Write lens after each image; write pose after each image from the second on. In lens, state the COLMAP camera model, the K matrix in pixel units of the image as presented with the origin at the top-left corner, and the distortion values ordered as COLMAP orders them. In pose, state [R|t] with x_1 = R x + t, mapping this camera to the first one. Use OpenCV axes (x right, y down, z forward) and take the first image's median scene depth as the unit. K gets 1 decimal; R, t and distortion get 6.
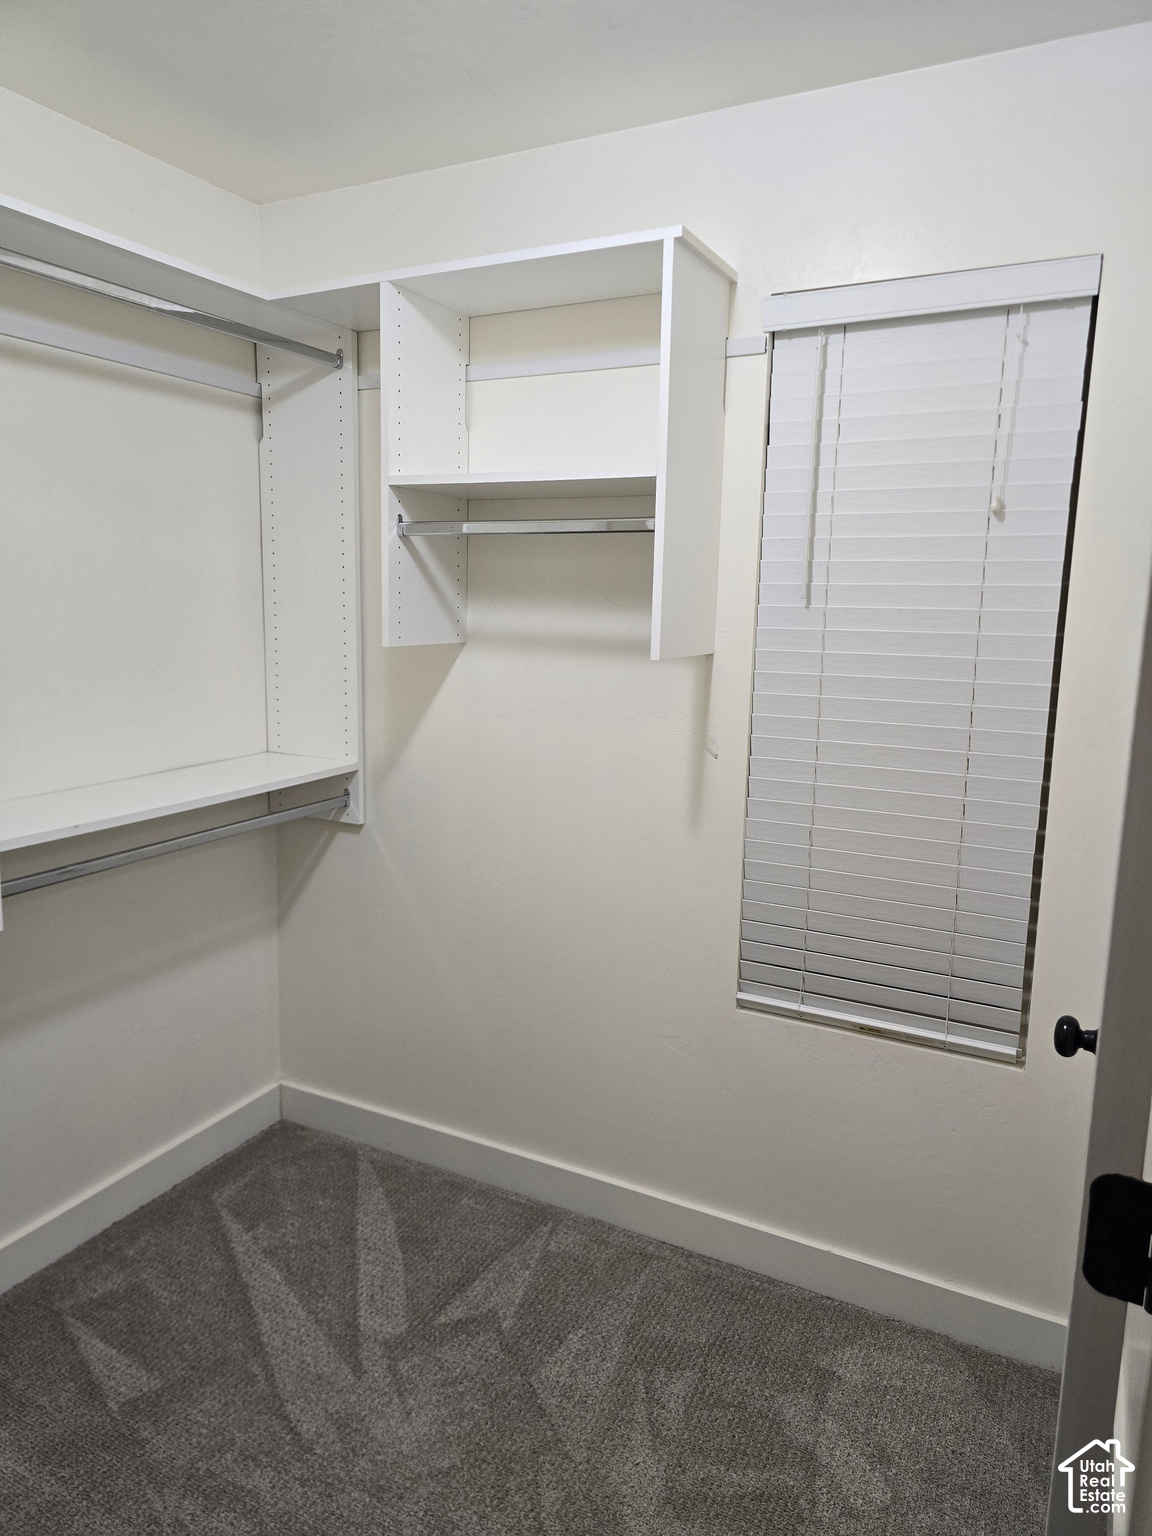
lens RADIAL K [[1028.9, 0, 571.7], [0, 1028.9, 769.2], [0, 0, 1]] dist [0.054311, -0.047713]
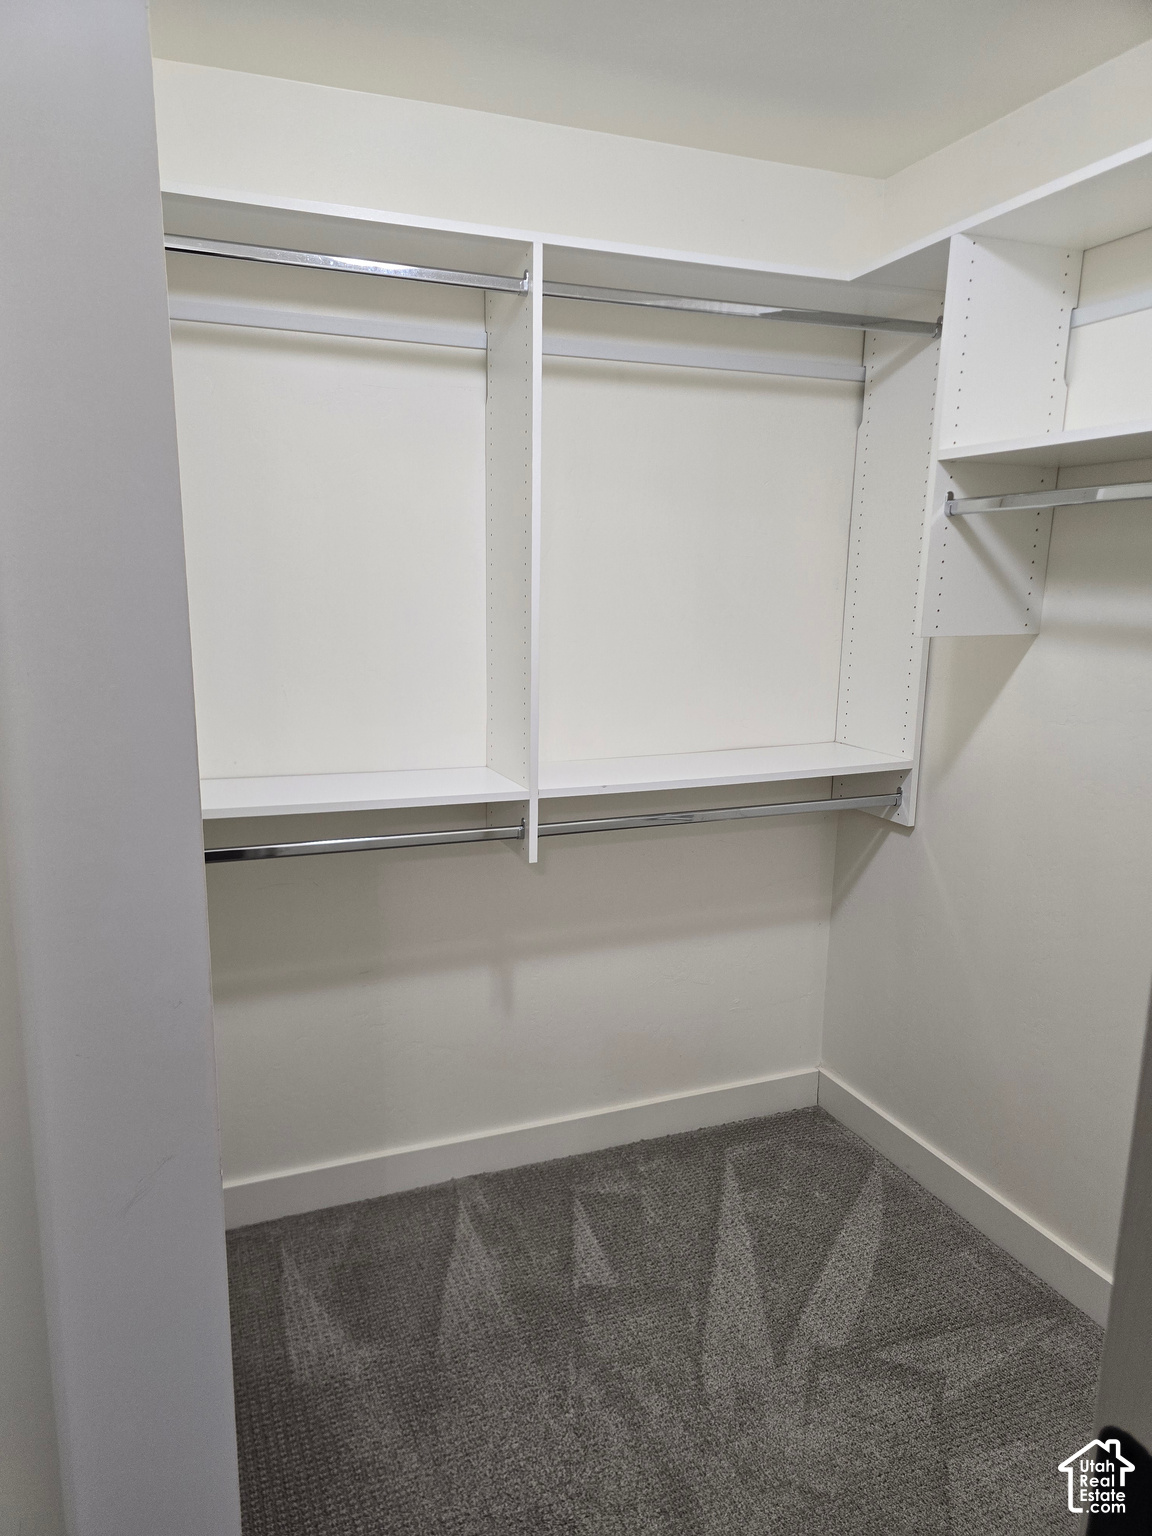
lens RADIAL K [[1028.9, 0, 547.0], [0, 1028.9, 793.2], [0, 0, 1]] dist [0.054311, -0.047713]
pose [[0.751733, 0.121635, -0.648153, 0.178200], [-0.102742, 0.992443, 0.067085, -0.006866], [0.651415, 0.016162, 0.758549, 0.071638]]
